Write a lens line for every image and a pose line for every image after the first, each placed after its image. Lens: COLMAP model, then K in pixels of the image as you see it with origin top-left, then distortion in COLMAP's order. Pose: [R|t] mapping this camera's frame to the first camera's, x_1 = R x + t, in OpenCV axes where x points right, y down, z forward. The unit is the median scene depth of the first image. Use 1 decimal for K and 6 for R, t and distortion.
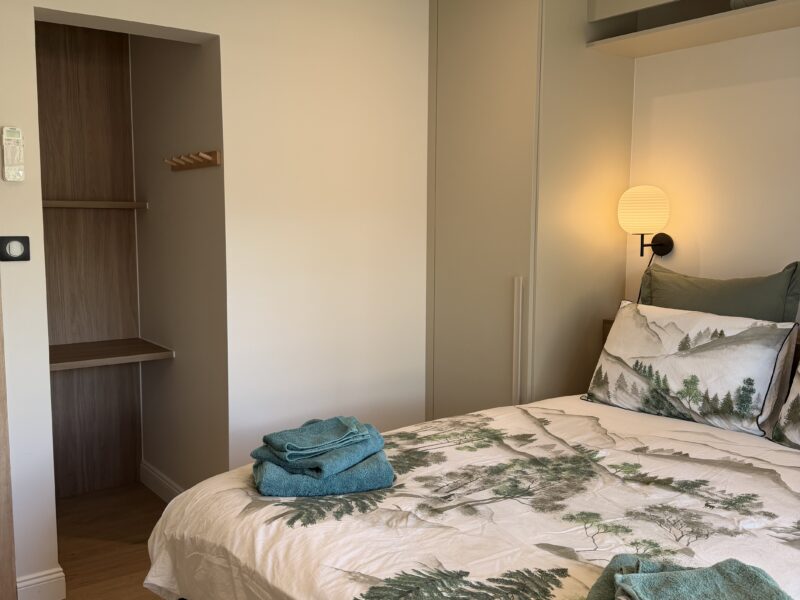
lens RADIAL K [[742.4, 0, 397.2], [0, 742.4, 303.3], [0, 0, 1]] dist [0.047836, 0.000000]
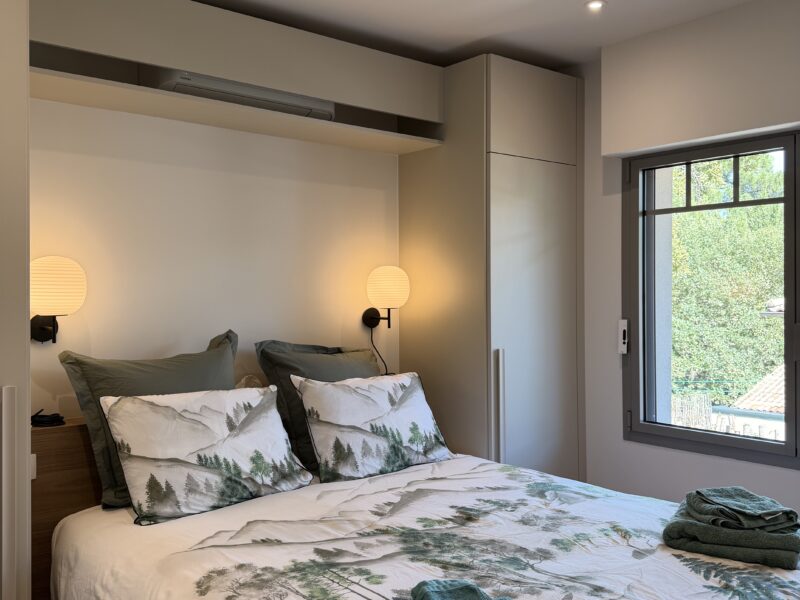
lens RADIAL K [[742.4, 0, 395.7], [0, 742.4, 294.2], [0, 0, 1]] dist [0.047836, 0.000000]
pose [[-0.027697, -0.008414, 0.999581, -0.671142], [0.118528, 0.992882, 0.011642, -0.112001], [-0.992564, 0.118801, -0.026503, 0.898096]]
